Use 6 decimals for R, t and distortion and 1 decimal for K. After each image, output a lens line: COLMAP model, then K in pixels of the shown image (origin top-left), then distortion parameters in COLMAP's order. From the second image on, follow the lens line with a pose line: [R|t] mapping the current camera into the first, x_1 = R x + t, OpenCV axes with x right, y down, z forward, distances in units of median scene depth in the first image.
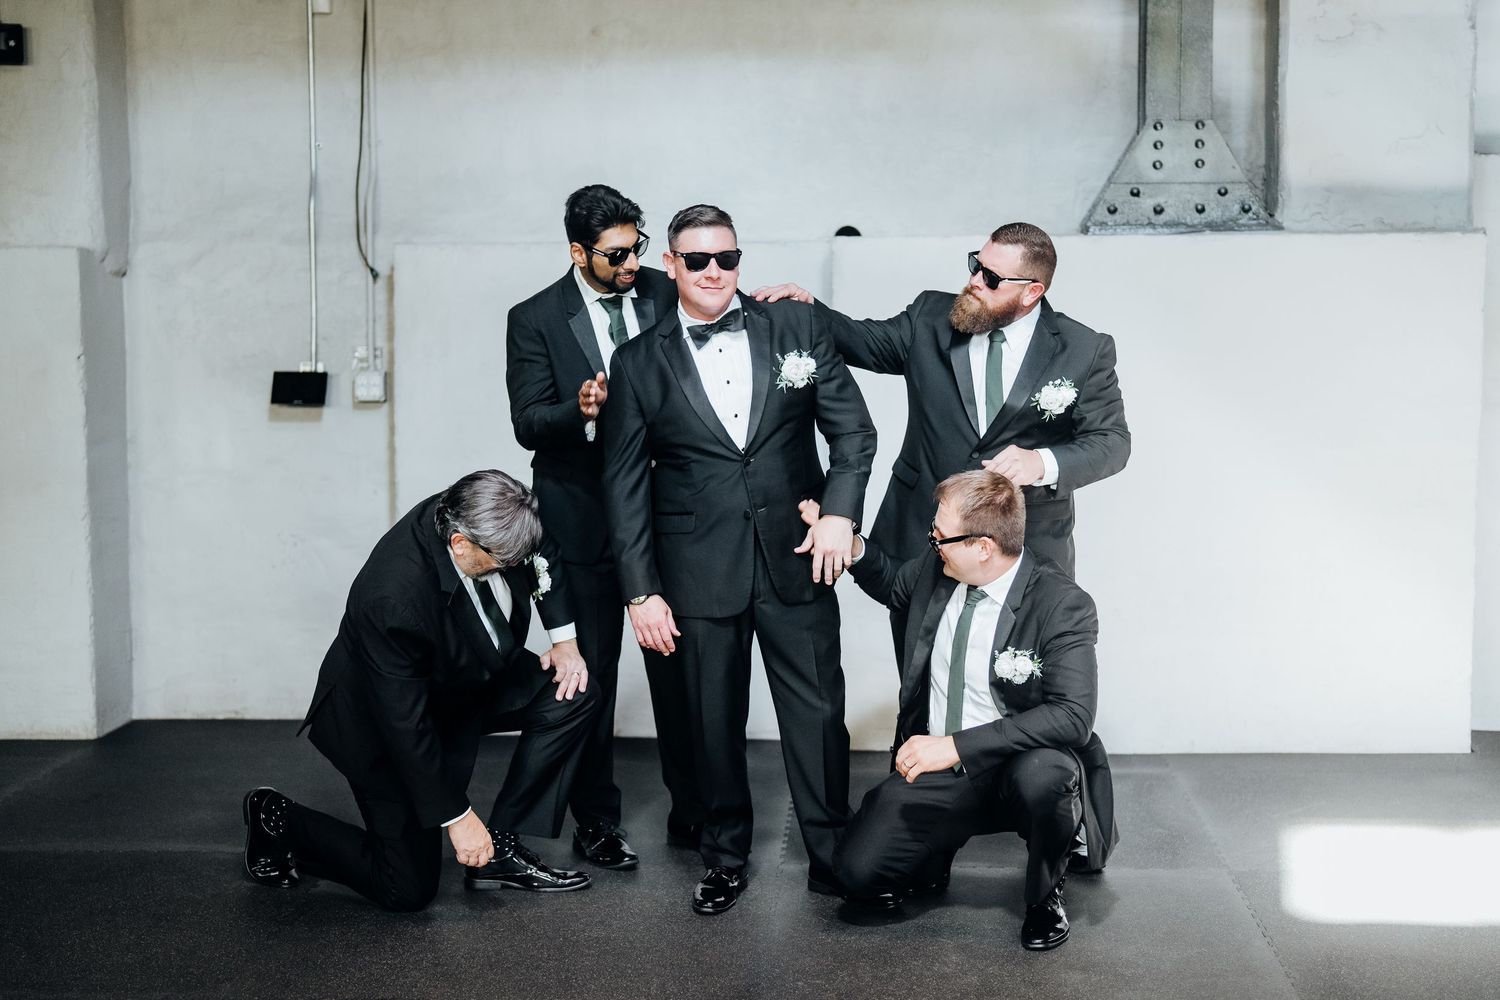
lens RADIAL K [[2449.6, 0, 734.6], [0, 2449.6, 462.9], [0, 0, 1]] dist [0.122660, 0.000000]
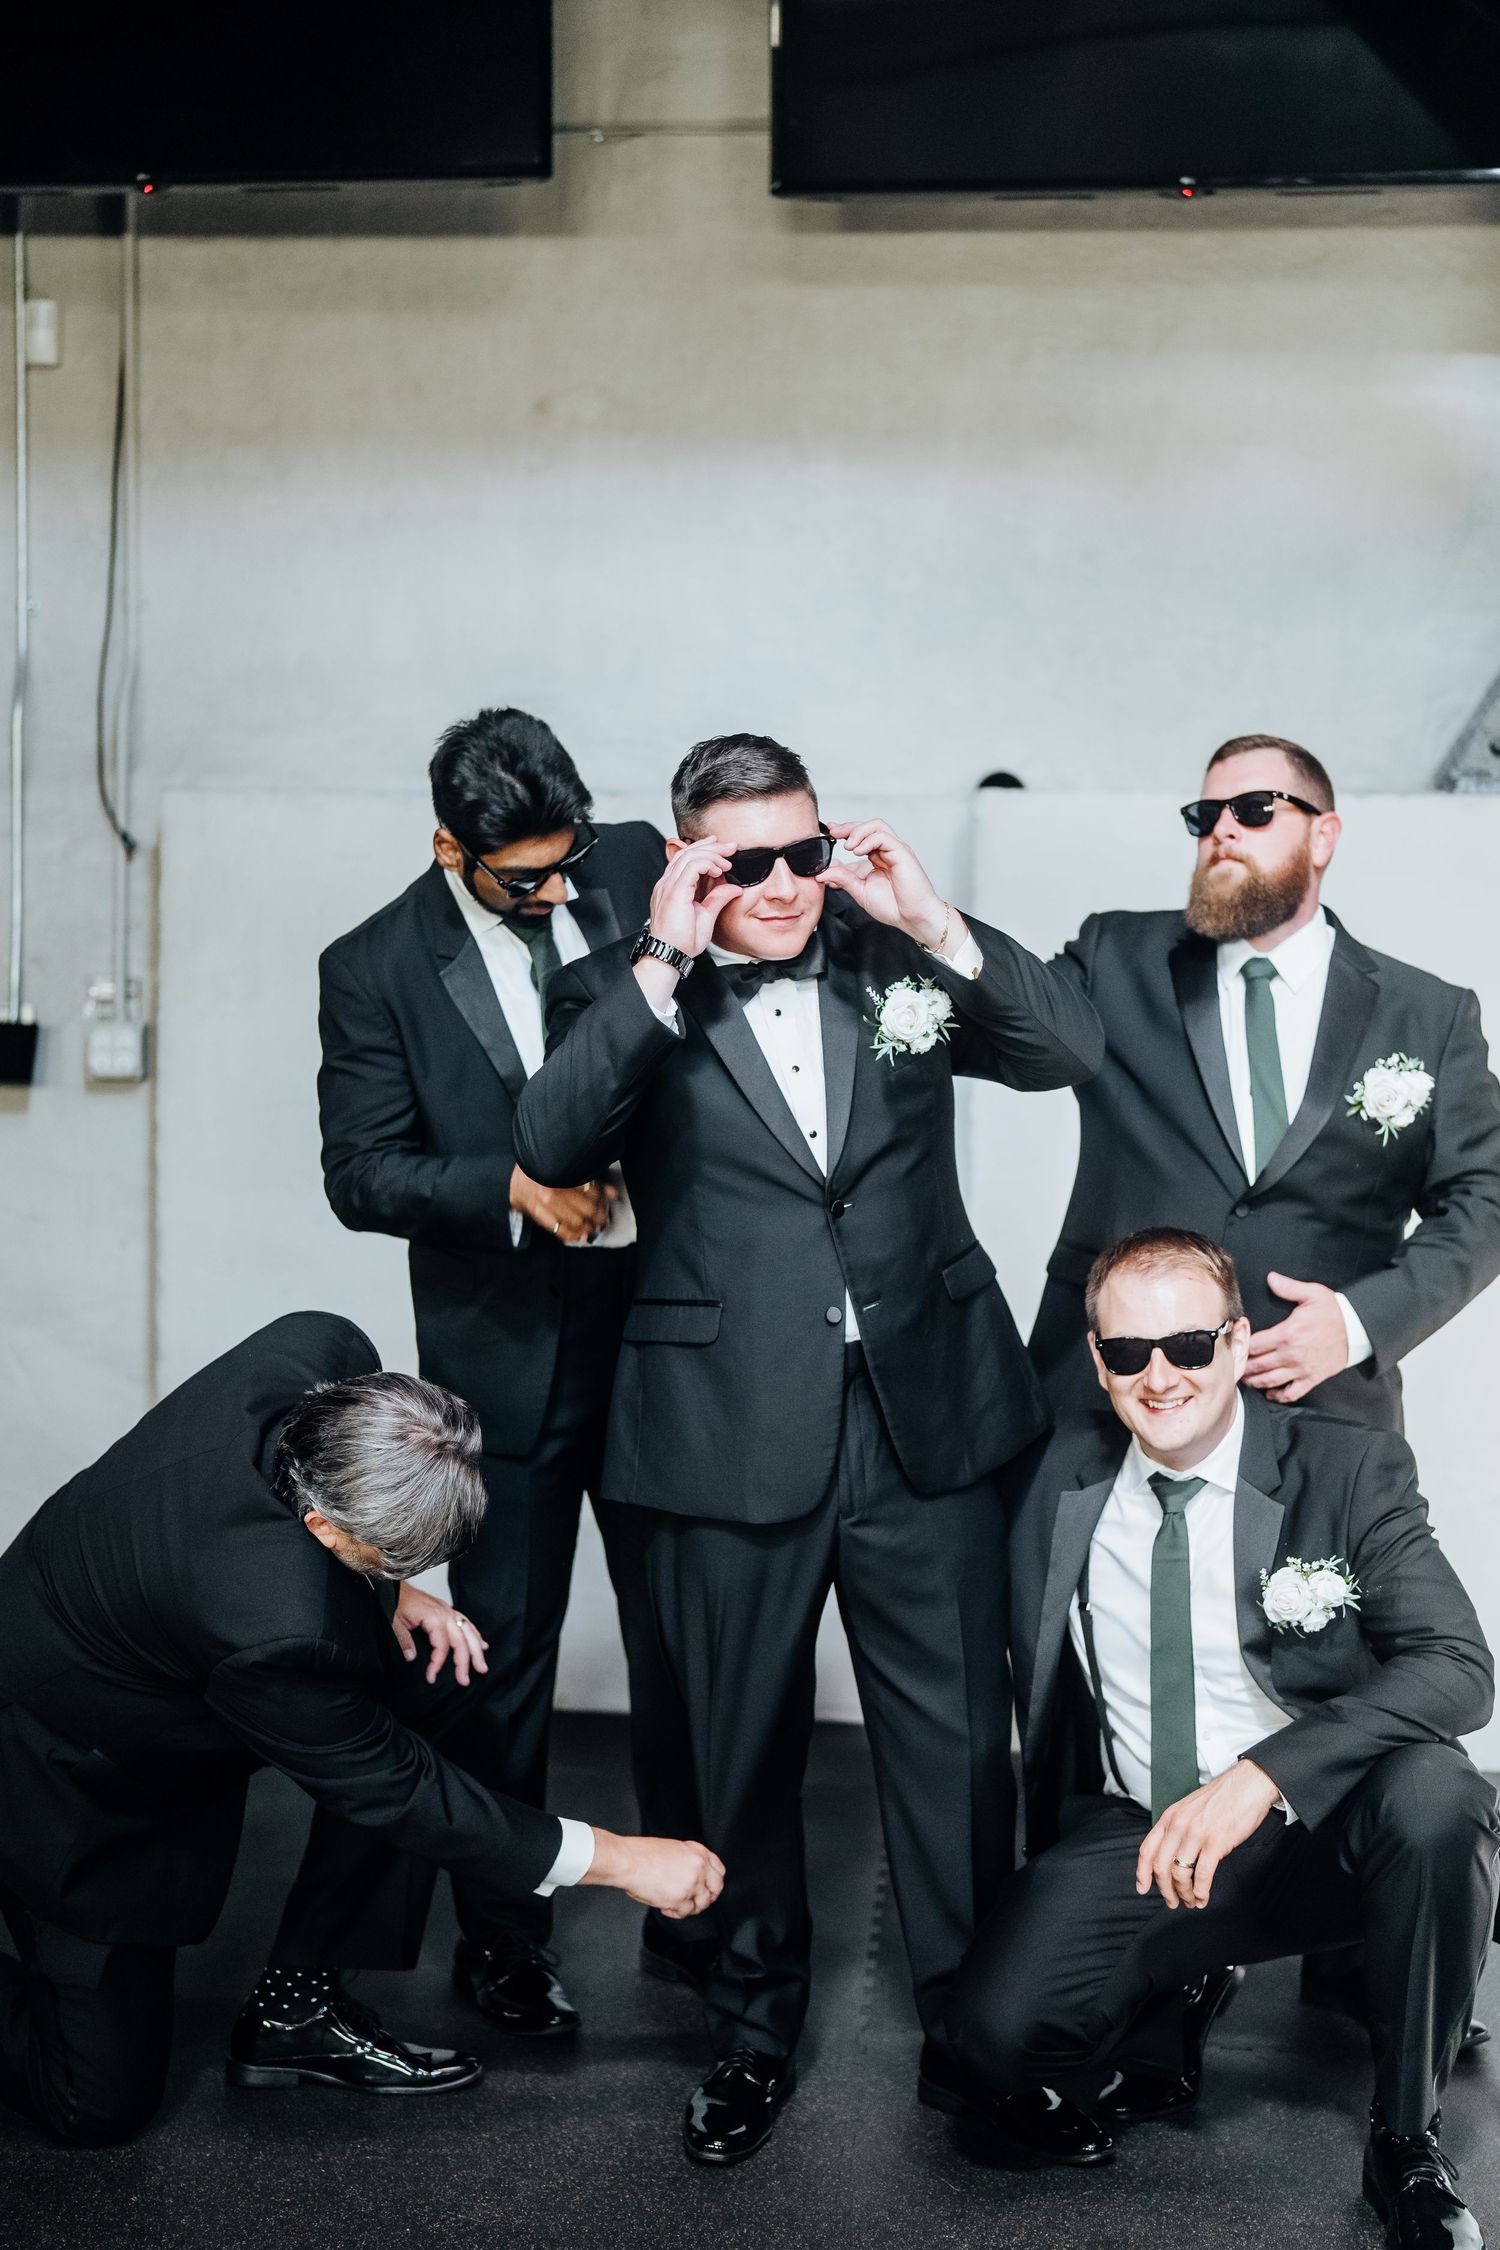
lens RADIAL K [[3674.4, 0, 728.2], [0, 3674.4, 1113.8], [0, 0, 1]] dist [0.122660, 0.000000]
pose [[0.999735, 0.018196, -0.014119, -0.001356], [-0.018365, 0.999760, -0.011913, -0.010133], [0.013899, 0.012169, 0.999829, 0.189689]]
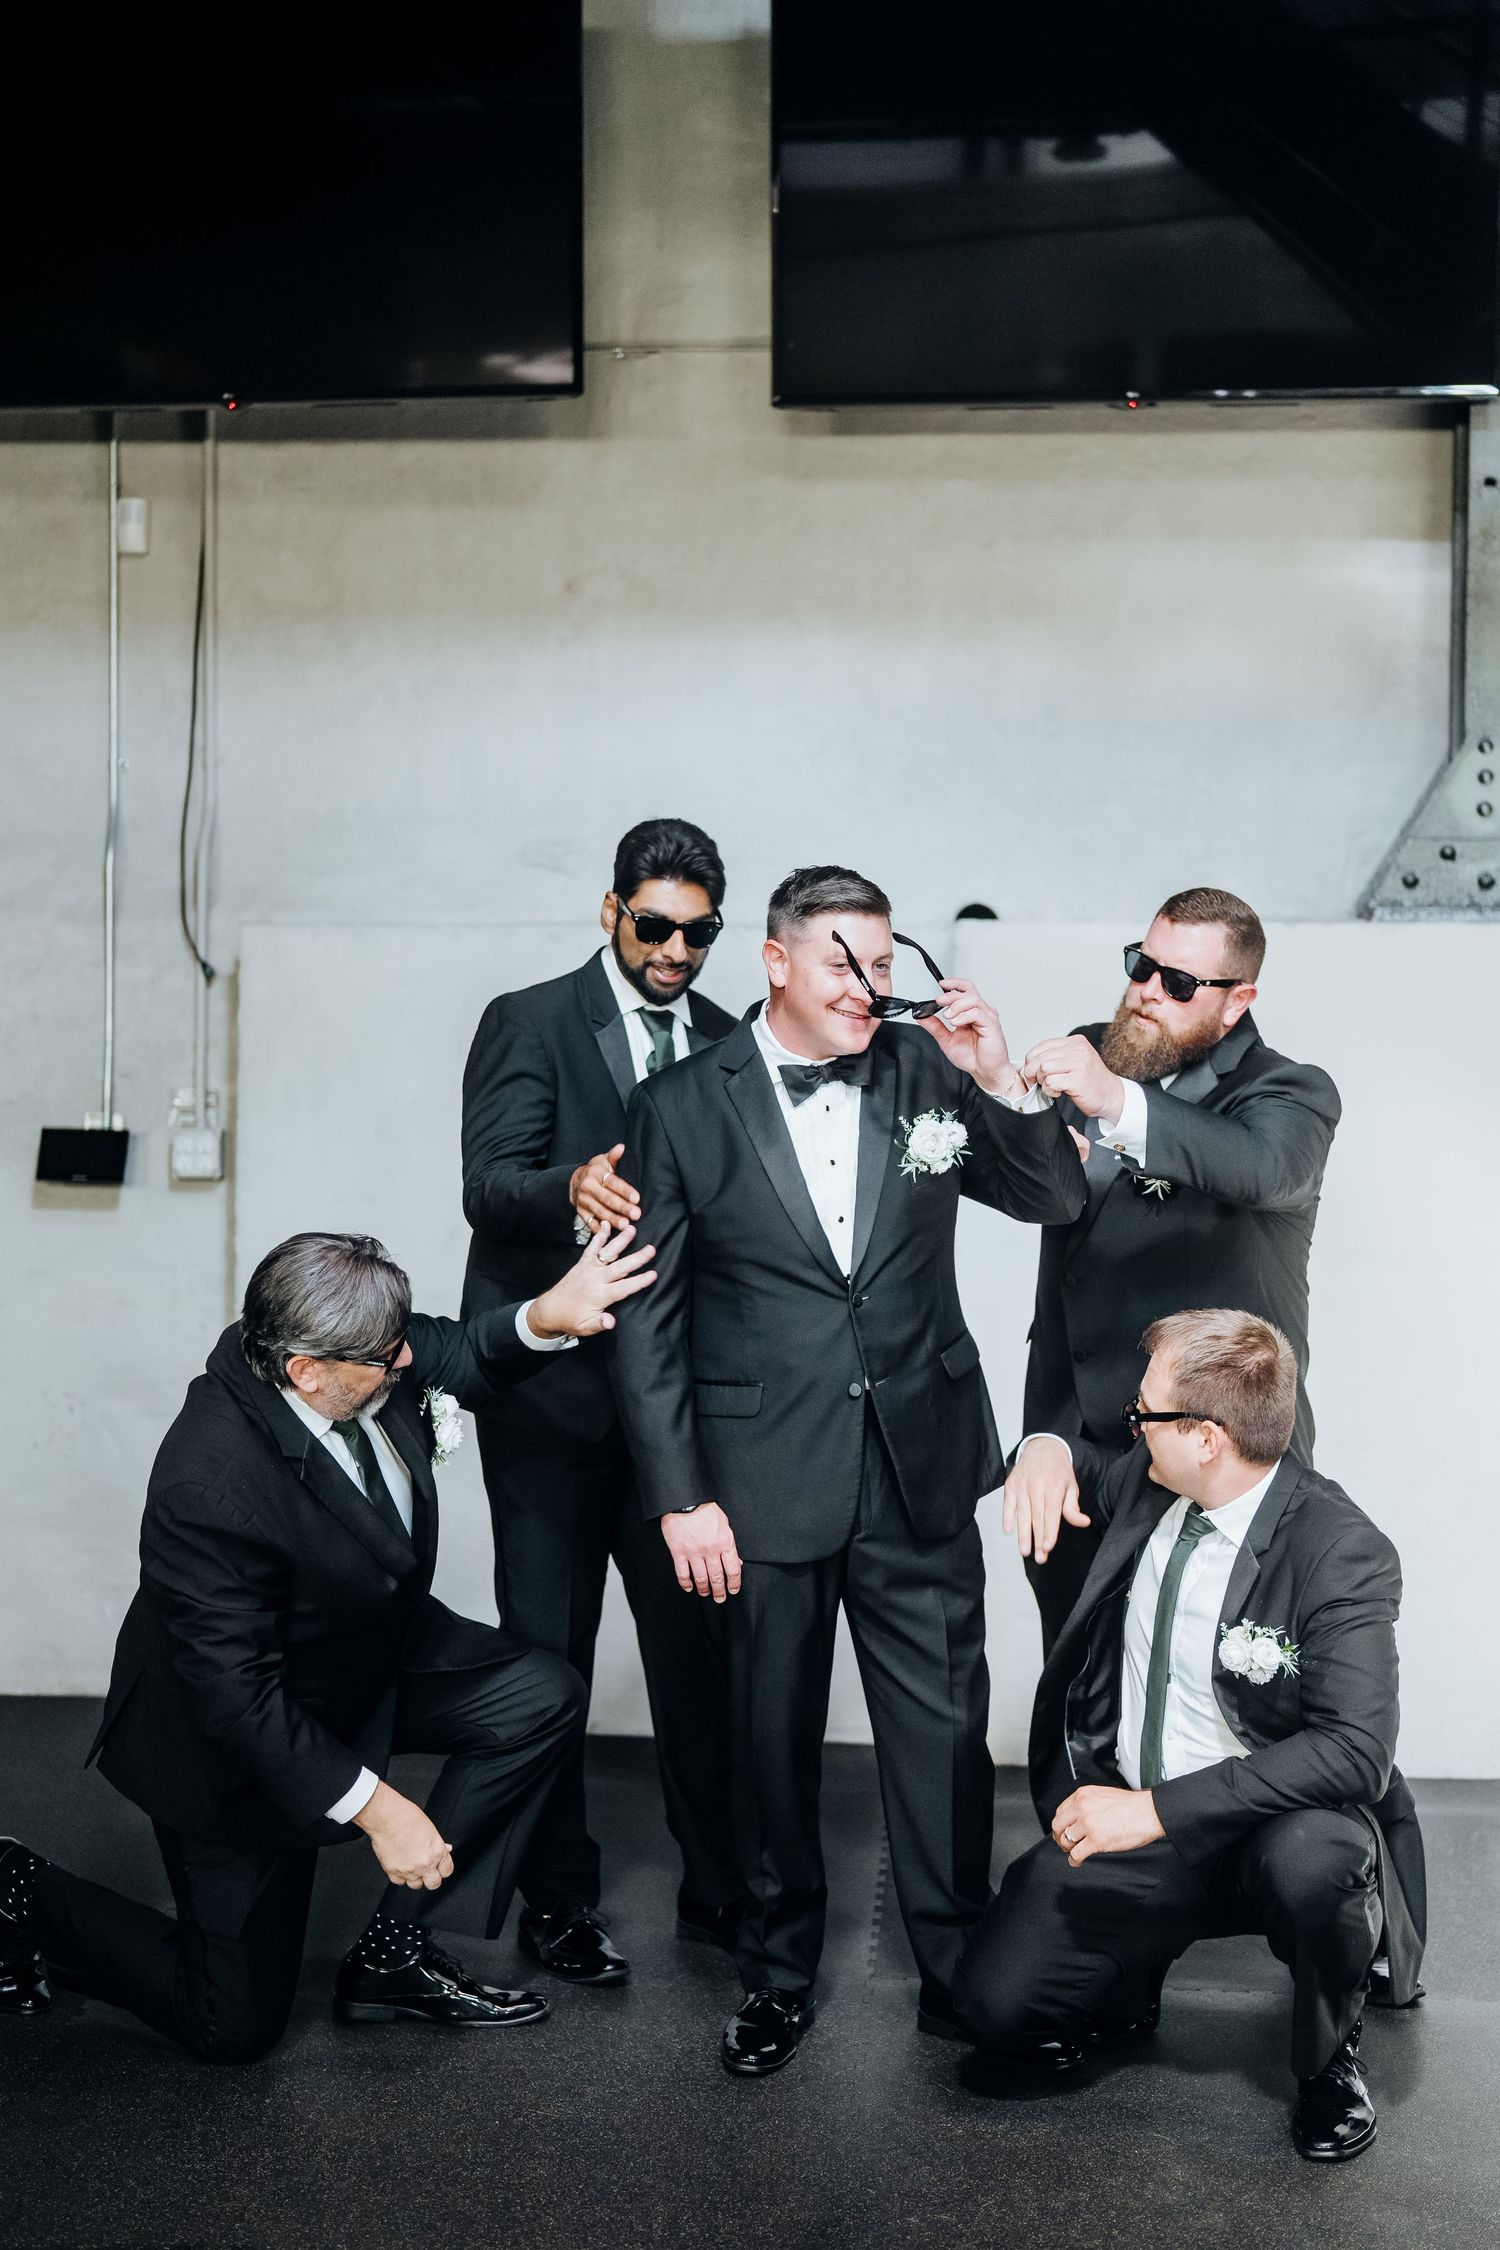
lens RADIAL K [[3674.4, 0, 724.5], [0, 3674.4, 1083.7], [0, 0, 1]] dist [0.122660, 0.000000]
pose [[0.999882, 0.011575, -0.010092, -0.007426], [-0.012034, 0.998841, -0.046607, -0.007386], [0.009541, 0.046723, 0.998862, 0.080032]]
